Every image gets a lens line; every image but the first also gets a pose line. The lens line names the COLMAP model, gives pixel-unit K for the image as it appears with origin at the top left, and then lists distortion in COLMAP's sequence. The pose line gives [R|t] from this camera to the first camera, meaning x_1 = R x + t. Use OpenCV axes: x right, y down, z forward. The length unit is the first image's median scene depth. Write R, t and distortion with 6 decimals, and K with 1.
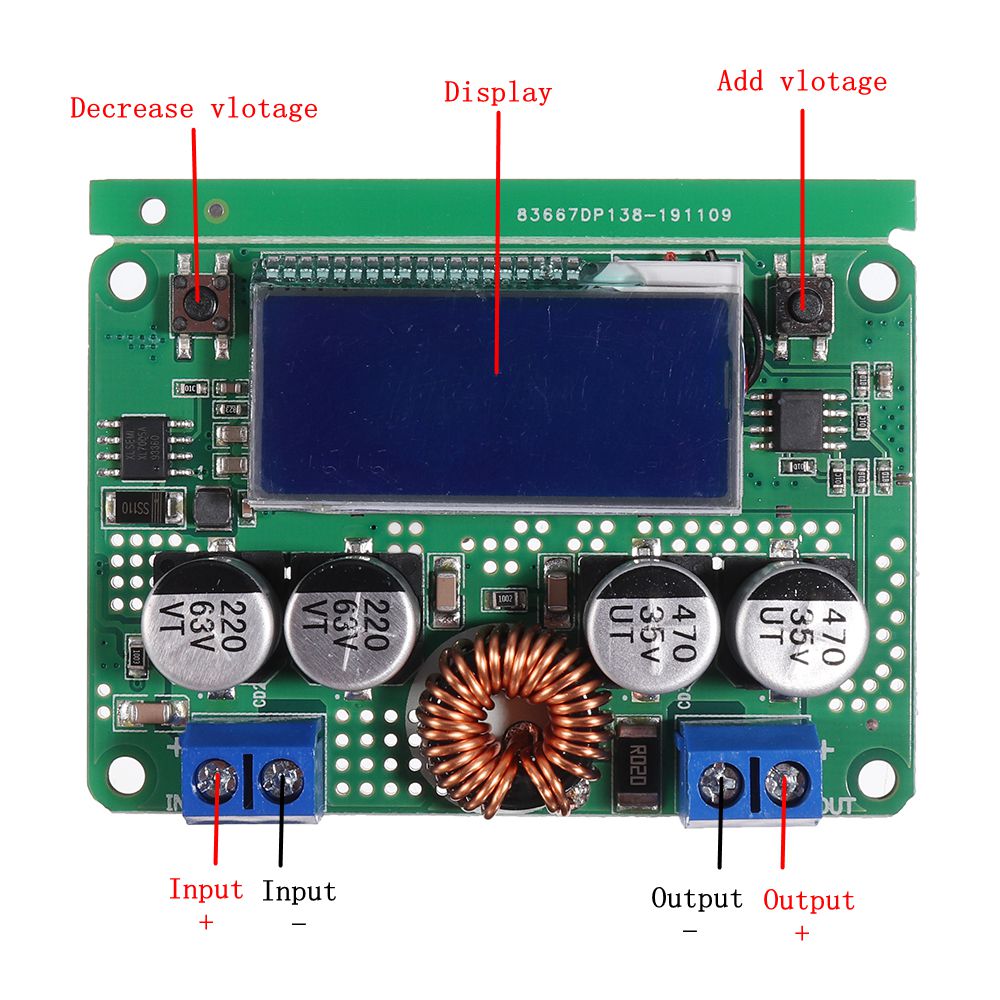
lens RADIAL K [[2657.5, 0, 453.4], [0, 2657.5, 500.0], [0, 0, 1]] dist [-0.037214, 0.618340]
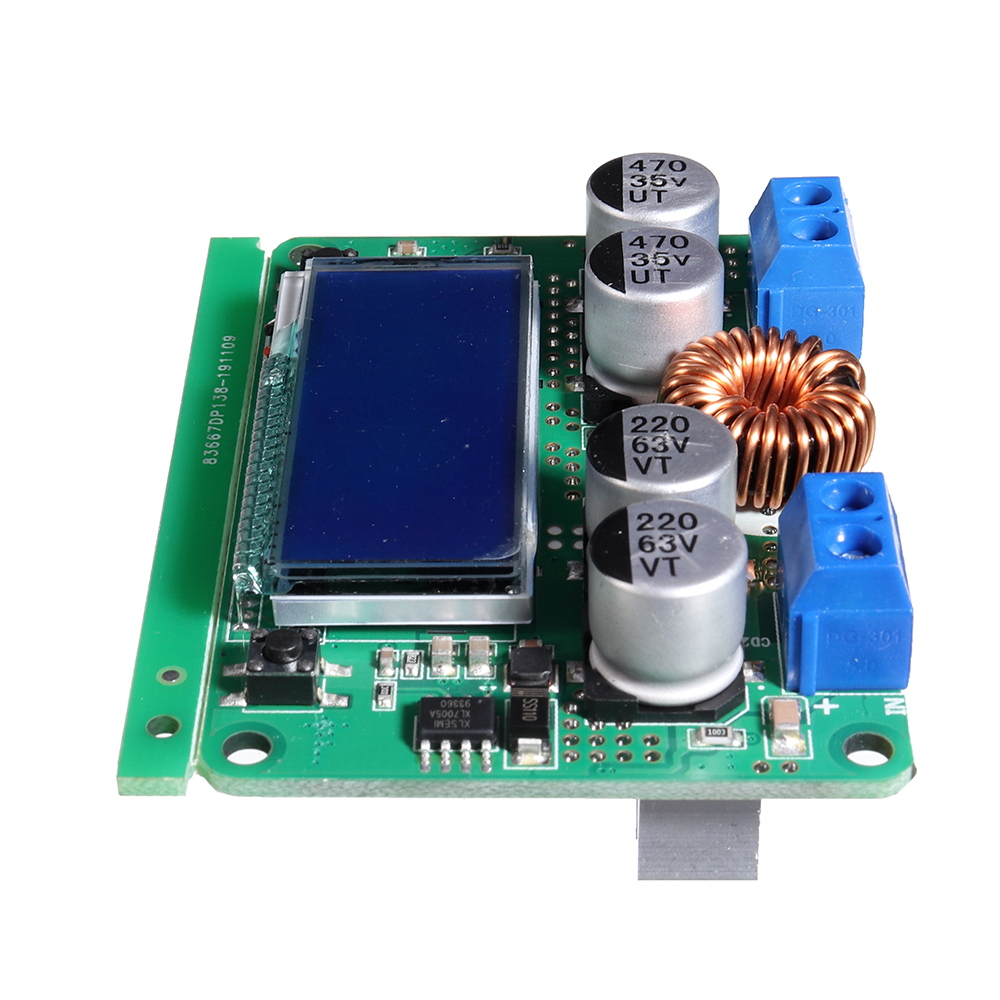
lens RADIAL K [[3011.9, 0, 500.0], [0, 3011.9, 500.0], [0, 0, 1]] dist [0.104015, 0.735729]
pose [[0.011868, -0.578937, 0.815286, -0.863933], [0.999652, -0.012325, -0.023303, 0.016687], [0.023539, 0.815279, 0.578589, 0.436198]]
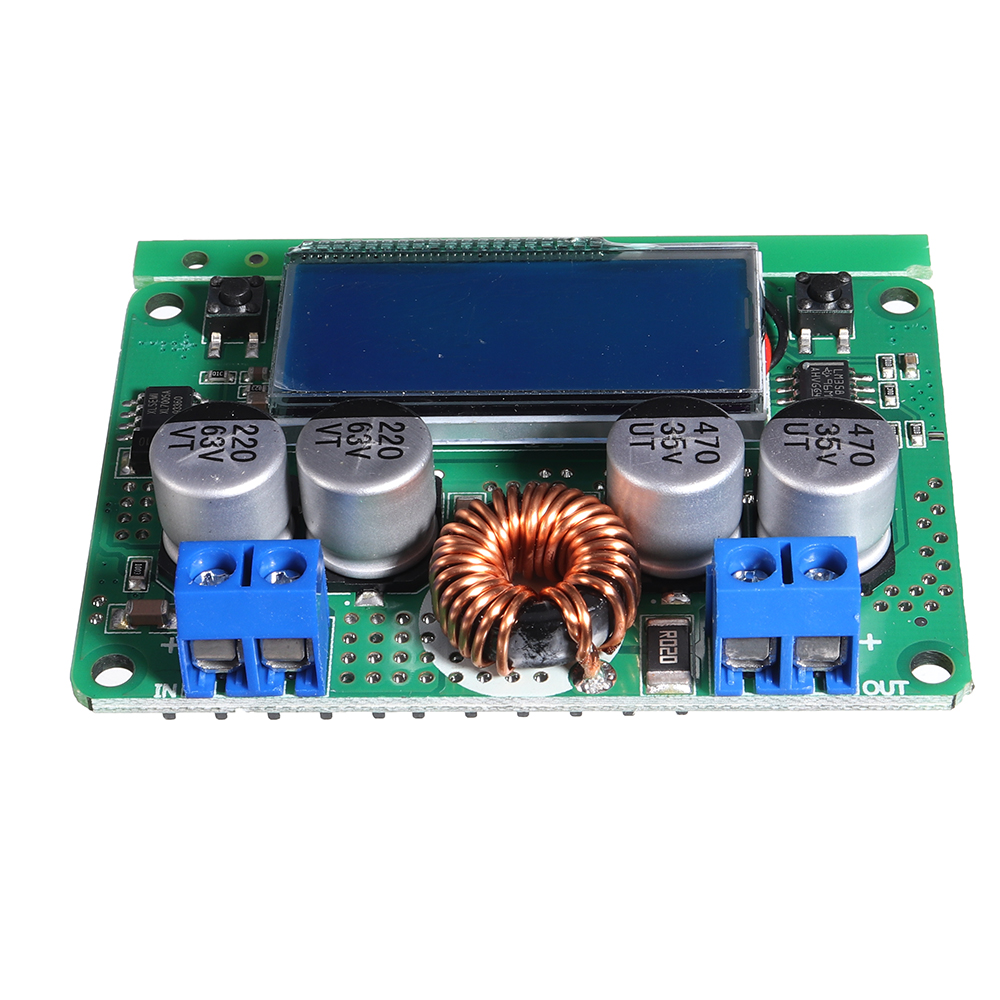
lens RADIAL K [[3347.1, 0, 500.0], [0, 3347.1, 500.0], [0, 0, 1]] dist [0.065566, 0.635821]
pose [[0.999586, 0.003023, -0.028600, 0.046277], [-0.022314, 0.708888, -0.704968, 0.926988], [0.018144, 0.705314, 0.708663, 0.144951]]
